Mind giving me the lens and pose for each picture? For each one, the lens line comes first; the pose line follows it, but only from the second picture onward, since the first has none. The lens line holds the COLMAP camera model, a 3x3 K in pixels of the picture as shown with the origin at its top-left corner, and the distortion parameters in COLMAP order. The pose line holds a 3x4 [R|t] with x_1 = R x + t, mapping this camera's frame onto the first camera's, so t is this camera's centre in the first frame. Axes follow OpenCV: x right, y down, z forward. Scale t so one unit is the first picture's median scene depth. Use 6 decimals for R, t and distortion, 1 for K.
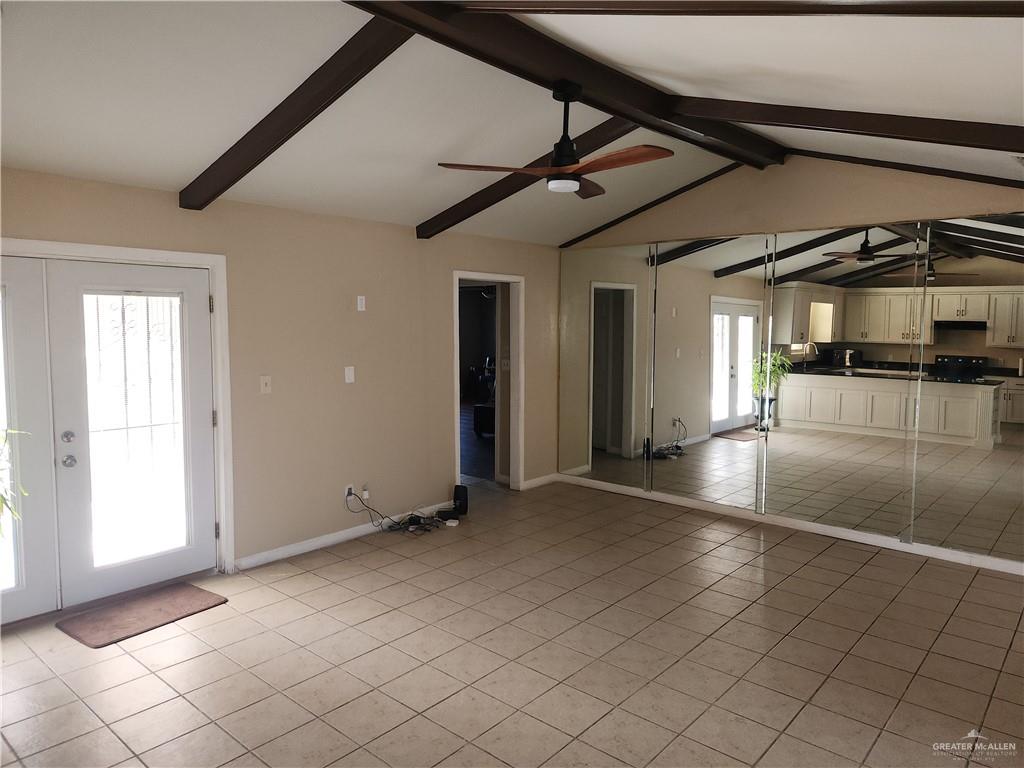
lens RADIAL K [[689.9, 0, 514.4], [0, 689.9, 378.3], [0, 0, 1]] dist [0.062817, -0.022304]
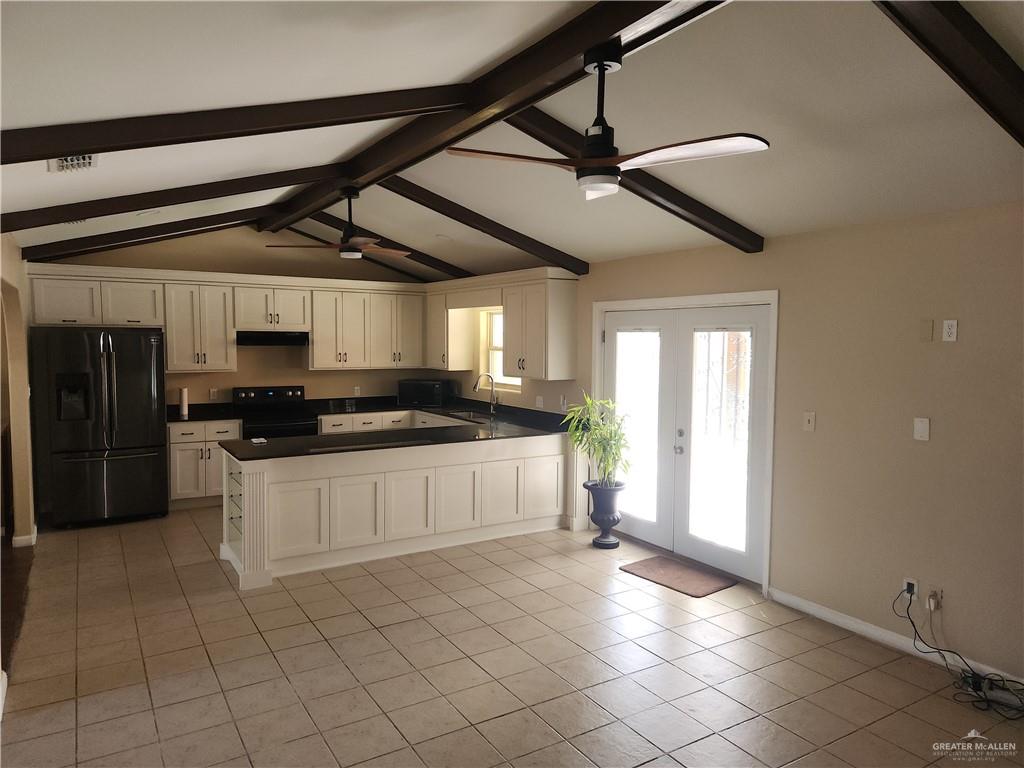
lens RADIAL K [[689.9, 0, 512.6], [0, 689.9, 394.9], [0, 0, 1]] dist [0.062817, -0.022304]
pose [[-0.285660, 0.066962, -0.955989, 0.598113], [-0.093178, 0.990889, 0.097249, -0.073816], [0.953790, 0.116858, -0.276818, 0.801284]]
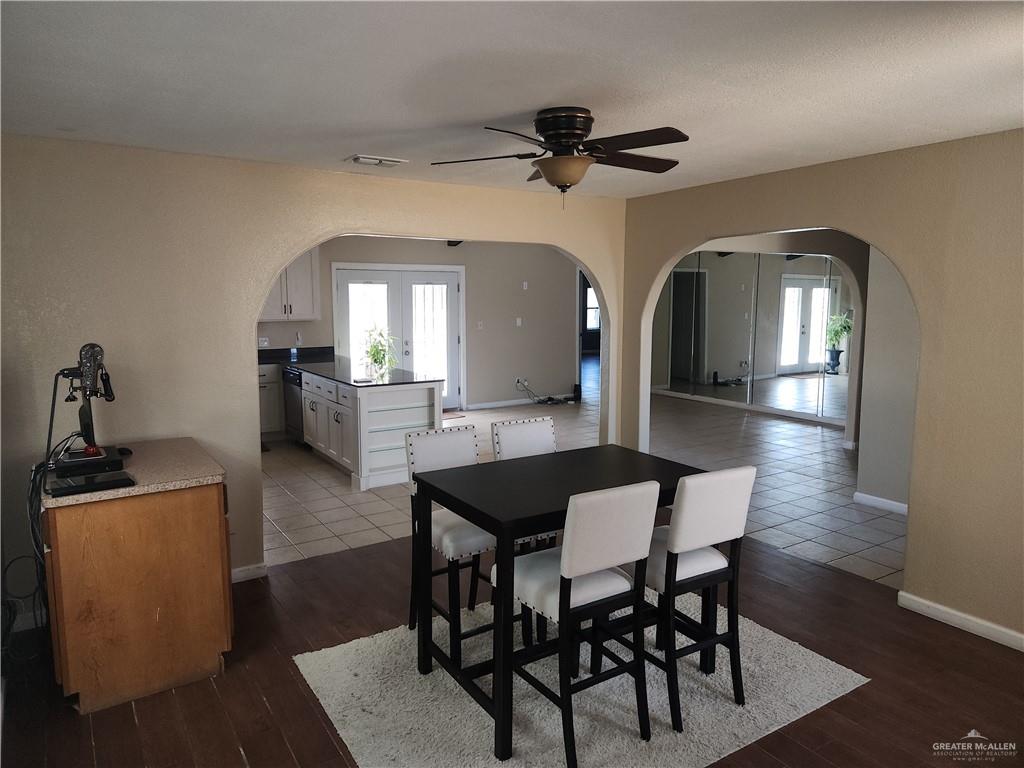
lens RADIAL K [[689.9, 0, 511.1], [0, 689.9, 382.0], [0, 0, 1]] dist [0.062817, -0.022304]
pose [[0.963232, 0.030528, -0.266932, 0.278721], [-0.017868, 0.998603, 0.049731, 0.069698], [0.268077, -0.043133, 0.962431, -0.936394]]
